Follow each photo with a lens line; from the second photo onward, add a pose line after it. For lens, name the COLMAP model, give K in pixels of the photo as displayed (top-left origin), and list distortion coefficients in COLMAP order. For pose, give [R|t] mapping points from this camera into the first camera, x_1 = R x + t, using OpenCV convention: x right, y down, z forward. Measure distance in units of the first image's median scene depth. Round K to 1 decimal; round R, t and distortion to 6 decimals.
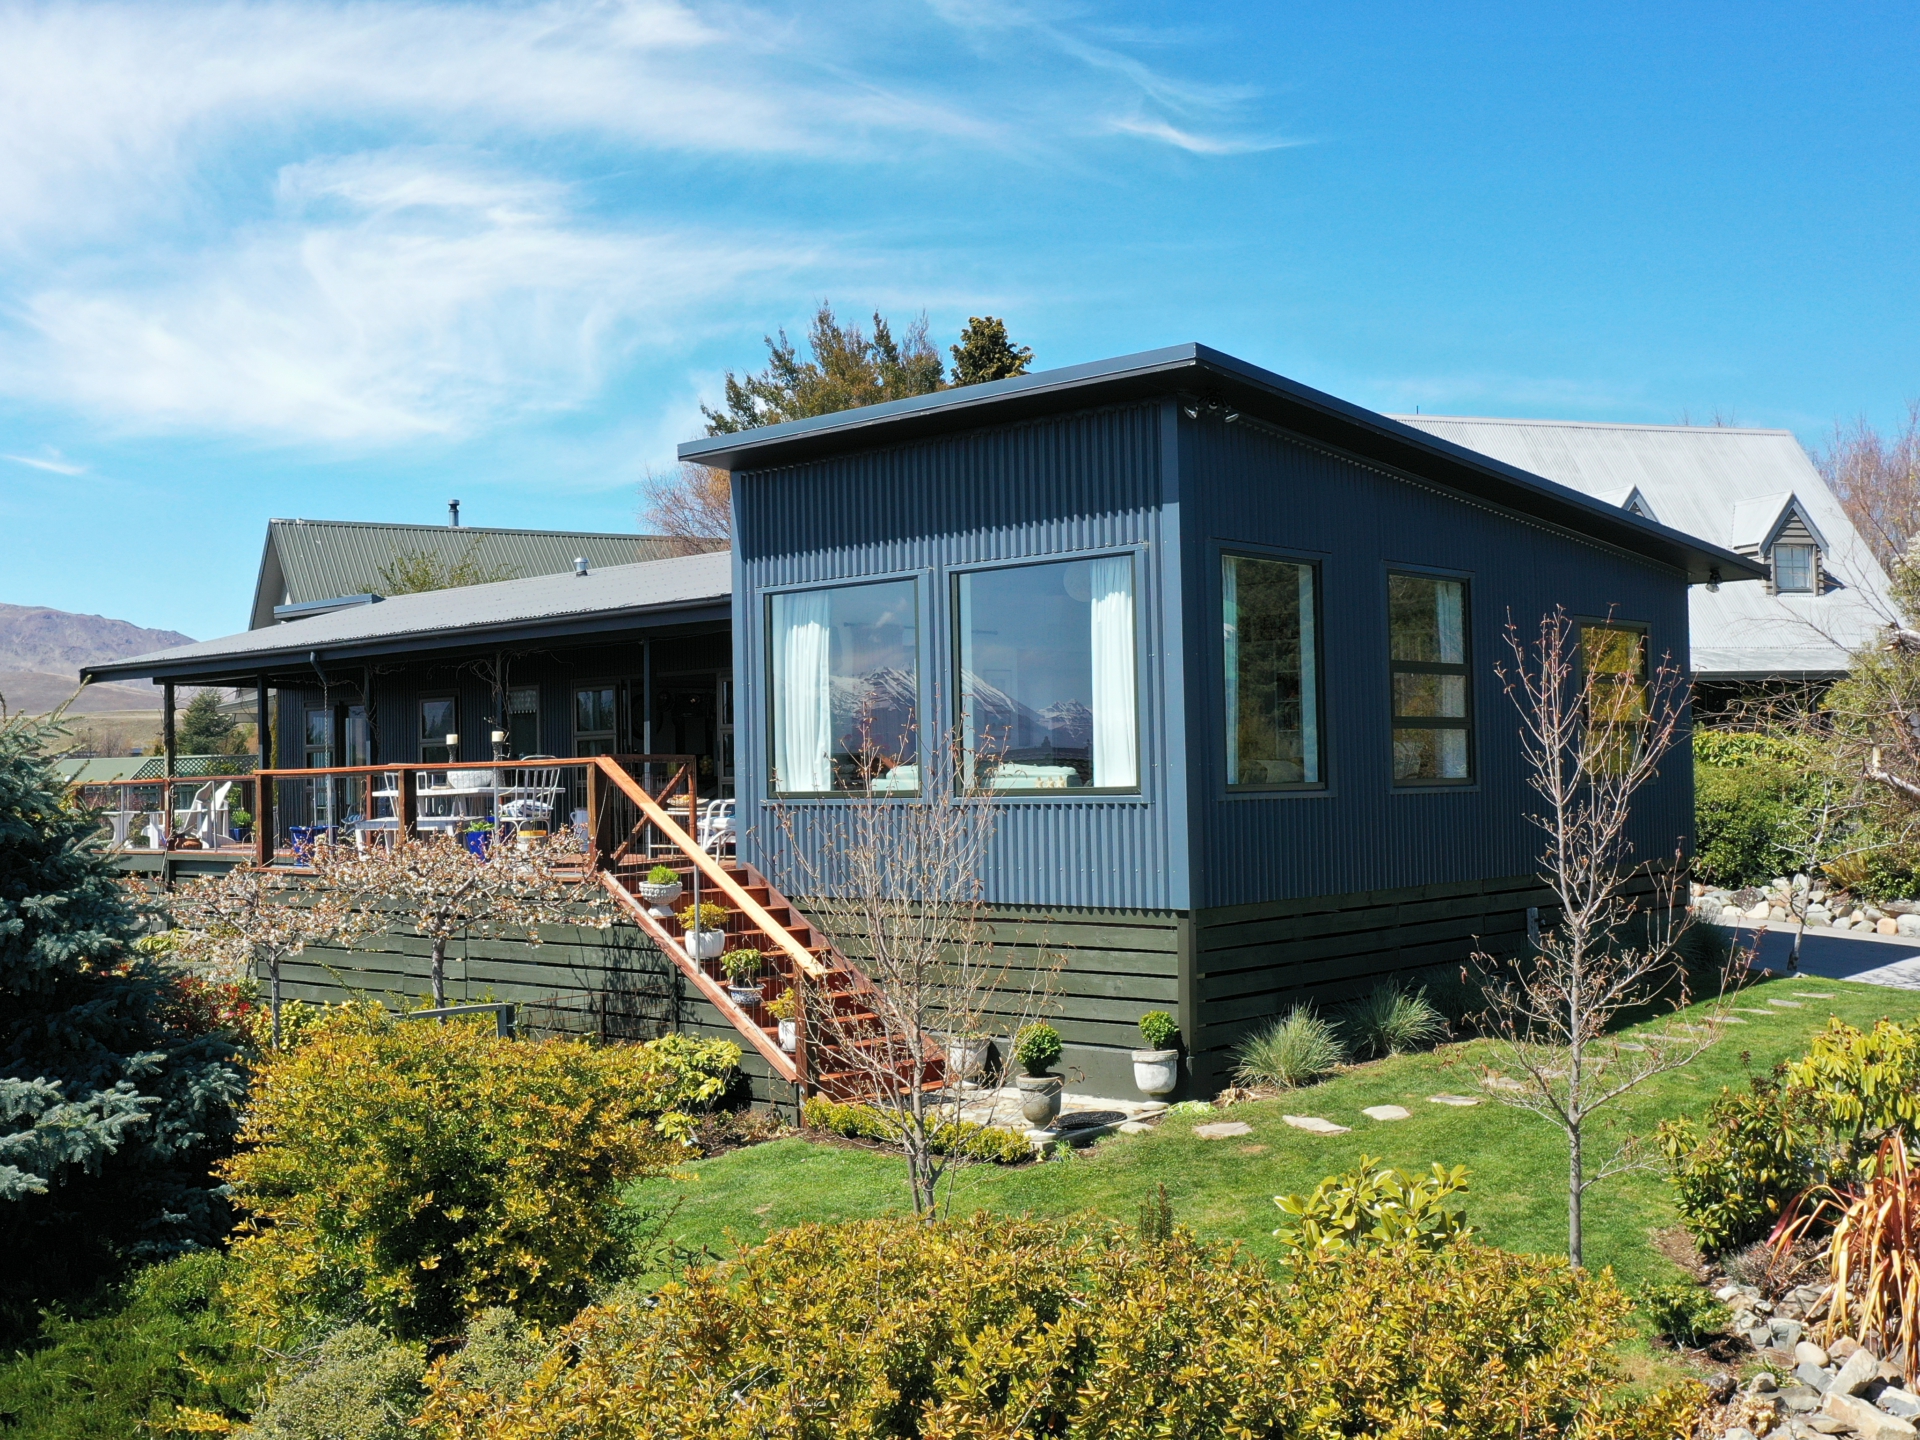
lens RADIAL K [[2079.2, 0, 960.0], [0, 2079.2, 720.0], [0, 0, 1]] dist [-0.011596, 0.004520]
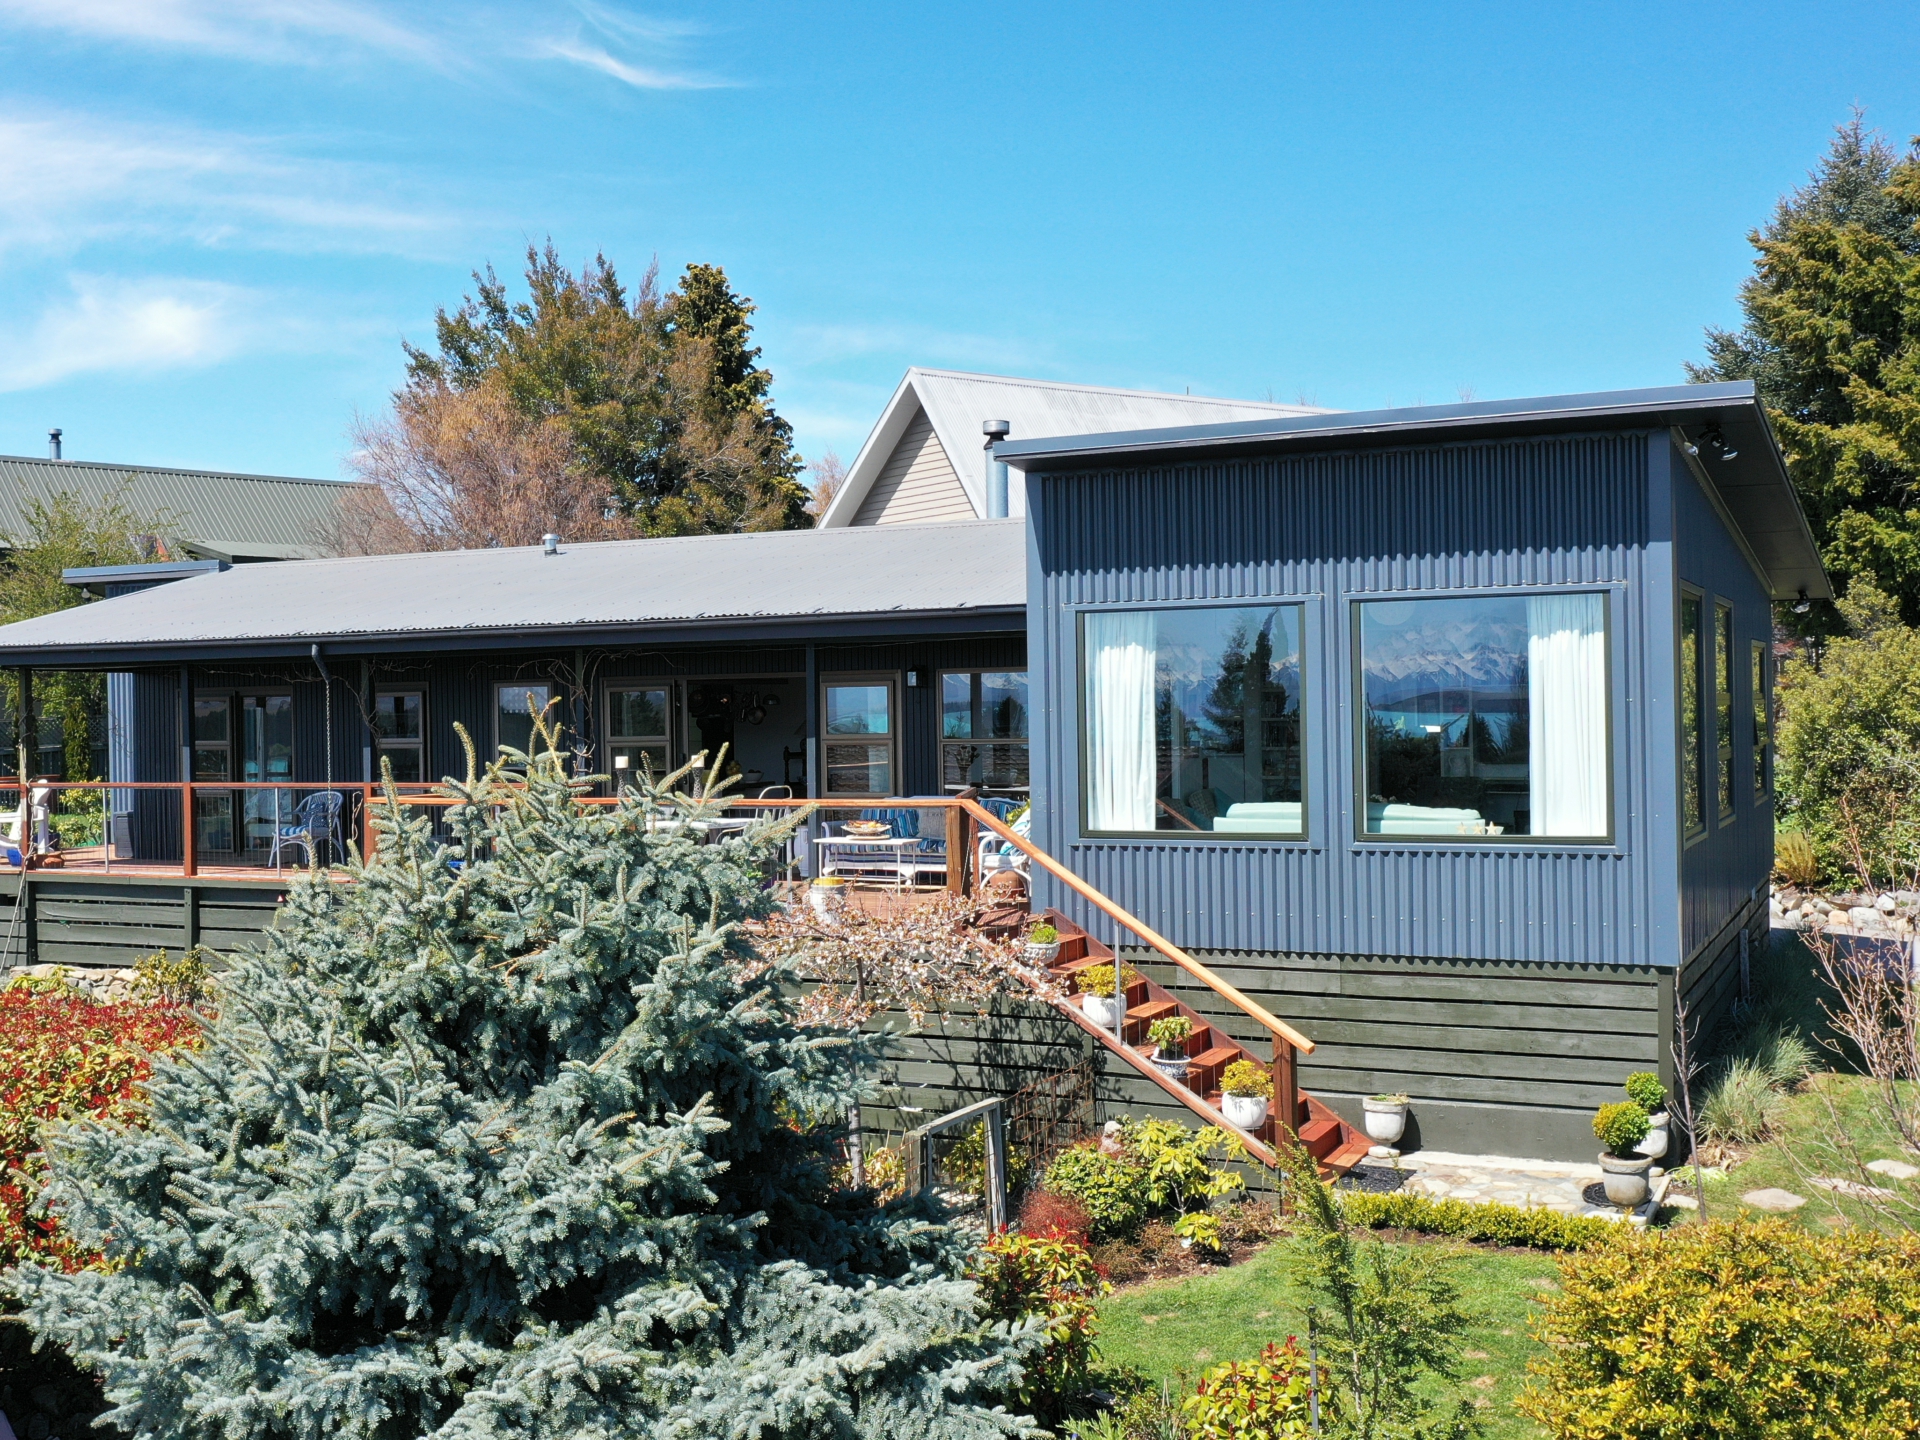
lens RADIAL K [[2067.2, 0, 966.6], [0, 2067.2, 720.8], [0, 0, 1]] dist [-0.001342, 0.004058]
pose [[0.956469, 0.002536, 0.291822, -0.292793], [-0.011473, 0.999516, 0.028918, -0.028030], [-0.291607, -0.031007, 0.956036, 0.110888]]
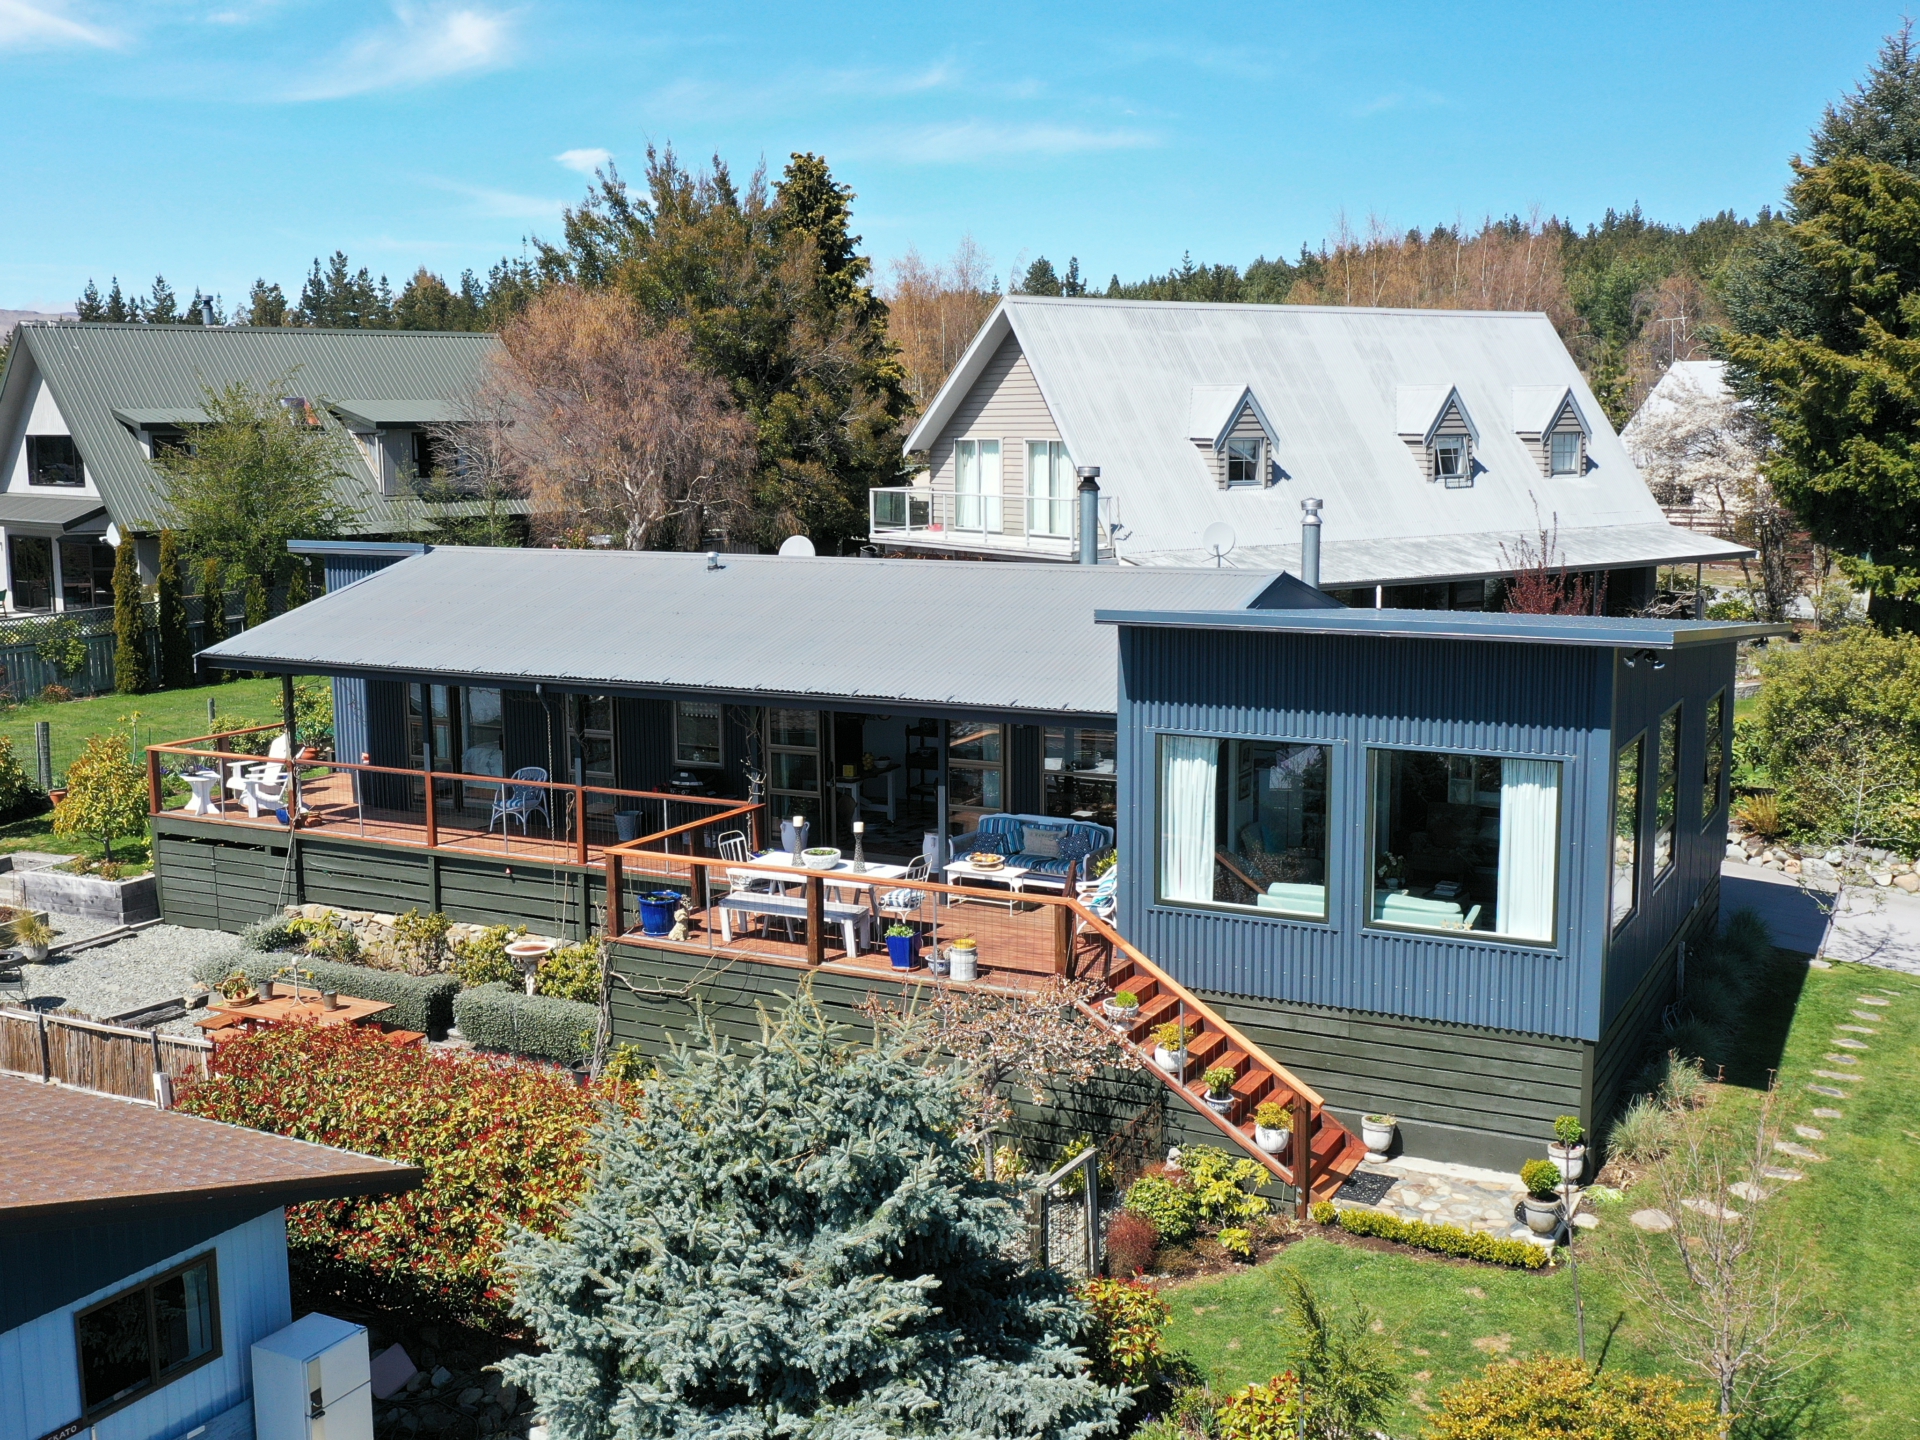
lens RADIAL K [[2079.2, 0, 960.0], [0, 2079.2, 720.0], [0, 0, 1]] dist [-0.011596, 0.004520]
pose [[0.965649, -0.025095, 0.258636, -0.365268], [-0.020688, 0.984742, 0.172788, -0.194415], [-0.259026, -0.172203, 0.950396, -0.057280]]
